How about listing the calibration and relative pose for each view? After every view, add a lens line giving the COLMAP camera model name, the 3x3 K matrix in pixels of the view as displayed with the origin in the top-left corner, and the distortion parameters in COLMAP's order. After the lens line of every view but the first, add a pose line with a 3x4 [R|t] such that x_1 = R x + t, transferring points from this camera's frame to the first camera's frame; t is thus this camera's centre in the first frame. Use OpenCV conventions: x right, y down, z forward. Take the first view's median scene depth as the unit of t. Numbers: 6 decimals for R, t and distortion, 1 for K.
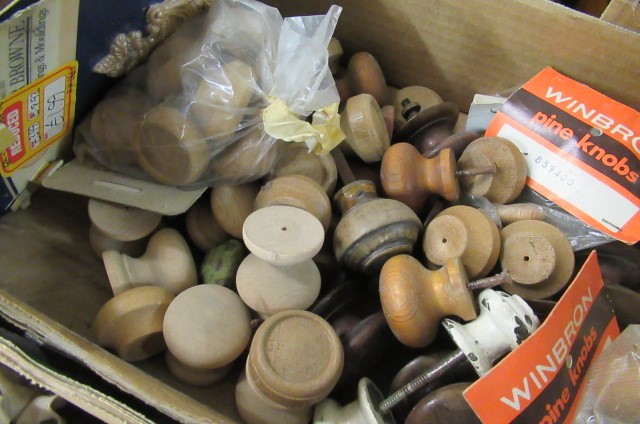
lens RADIAL K [[480.7, 0, 320.0], [0, 480.7, 212.0], [0, 0, 1]] dist [-0.001292, 0.000011]
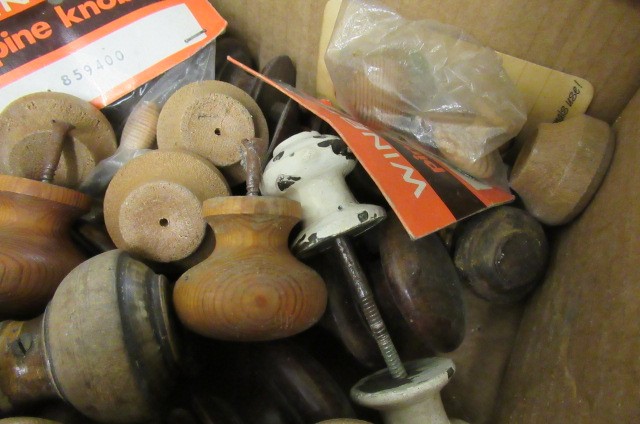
lens RADIAL K [[480.7, 0, 320.0], [0, 480.7, 212.0], [0, 0, 1]] dist [-0.001292, 0.000011]
pose [[0.063430, -0.834485, 0.547367, -0.051694], [0.836651, 0.343463, 0.426672, -0.040230], [-0.544052, 0.430891, 0.719958, 0.461970]]
